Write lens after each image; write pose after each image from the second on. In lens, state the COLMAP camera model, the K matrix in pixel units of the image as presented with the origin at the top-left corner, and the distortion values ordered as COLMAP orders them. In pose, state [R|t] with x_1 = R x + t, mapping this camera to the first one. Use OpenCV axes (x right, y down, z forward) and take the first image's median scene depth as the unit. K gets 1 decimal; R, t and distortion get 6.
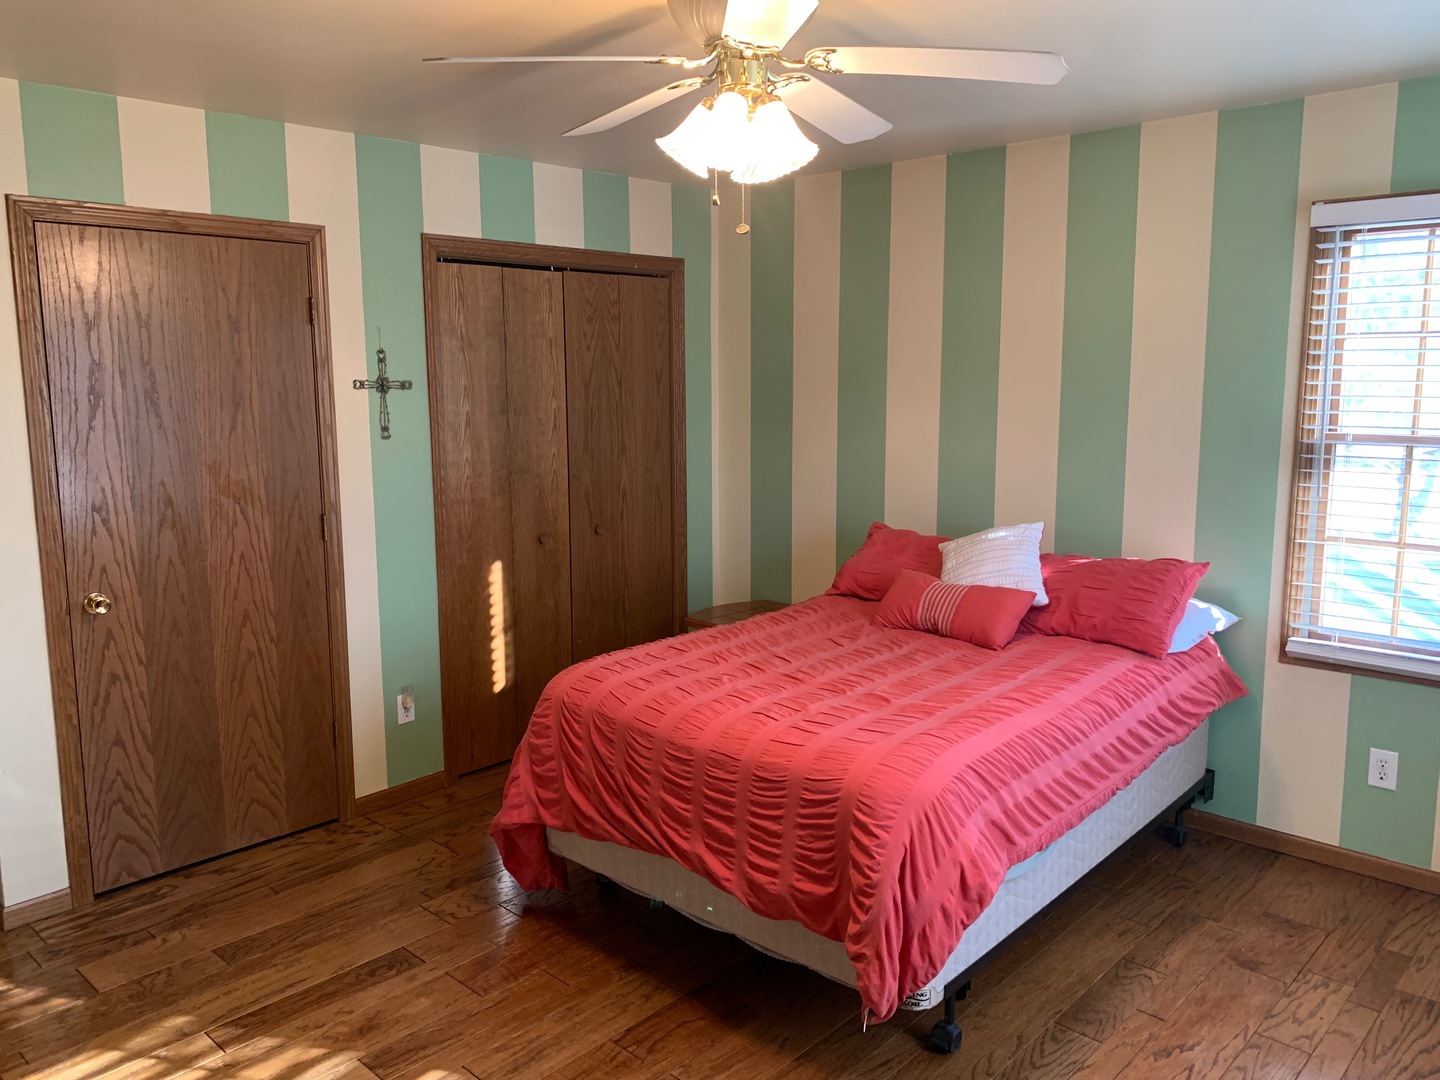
lens RADIAL K [[1091.7, 0, 715.8], [0, 1091.7, 522.7], [0, 0, 1]] dist [0.009183, -0.000072]
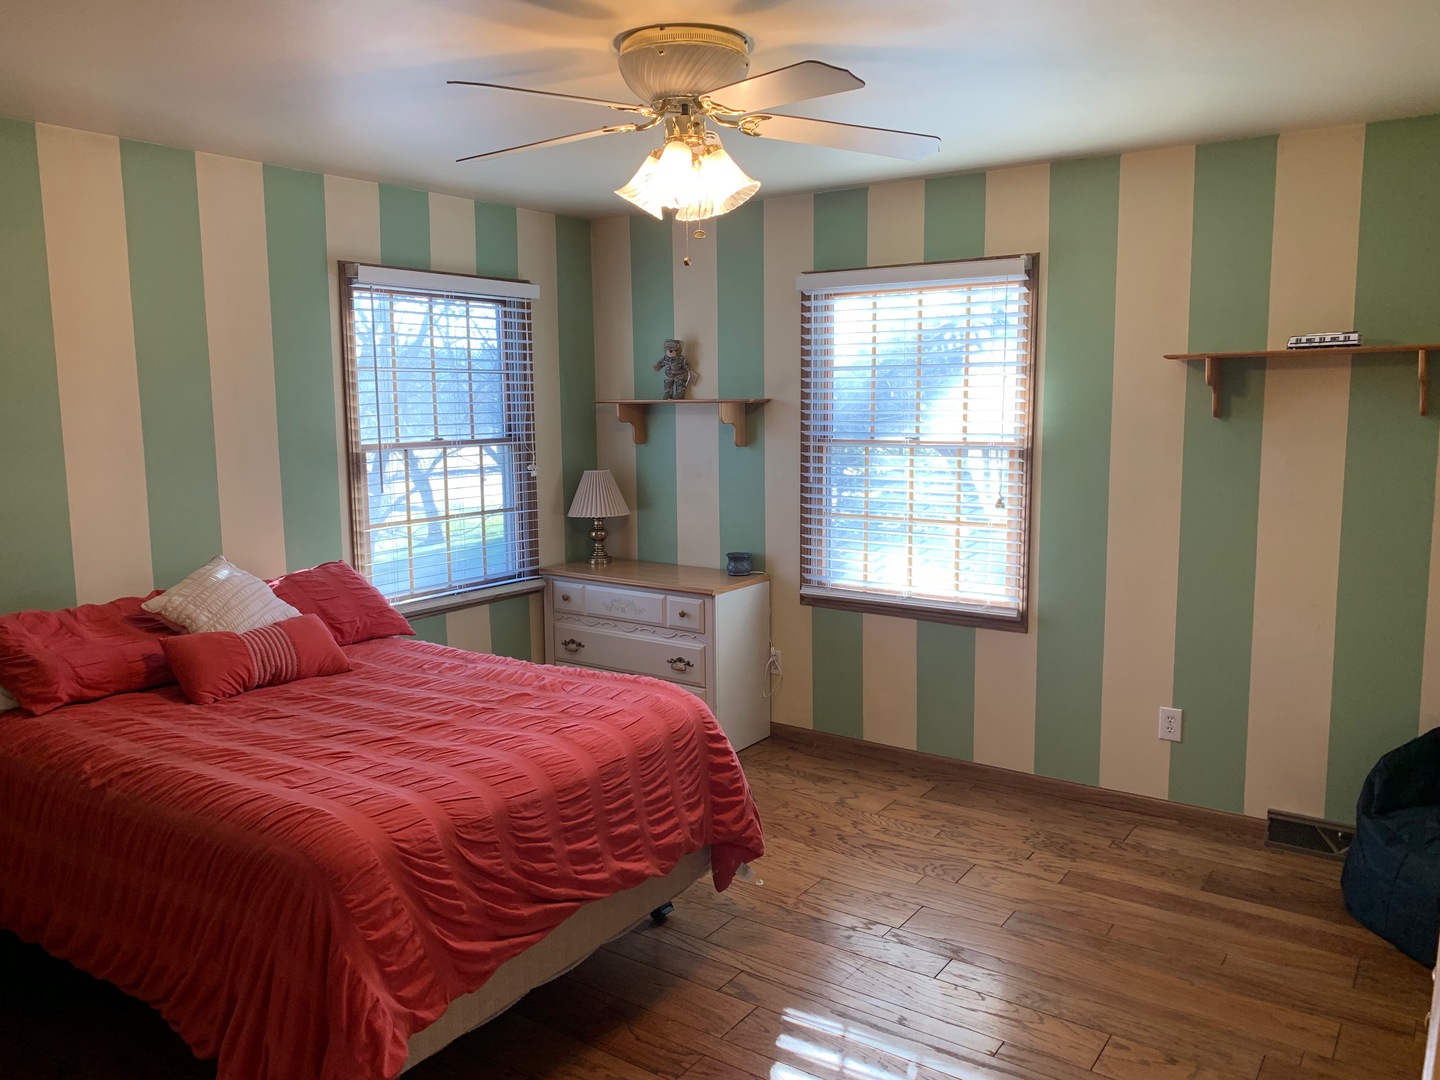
lens RADIAL K [[1091.7, 0, 715.8], [0, 1091.7, 522.7], [0, 0, 1]] dist [0.009183, -0.000072]
pose [[-0.151347, -0.111408, 0.982182, -0.929187], [0.150439, 0.979457, 0.134280, -0.122164], [-0.976966, 0.168081, -0.131478, 0.945498]]
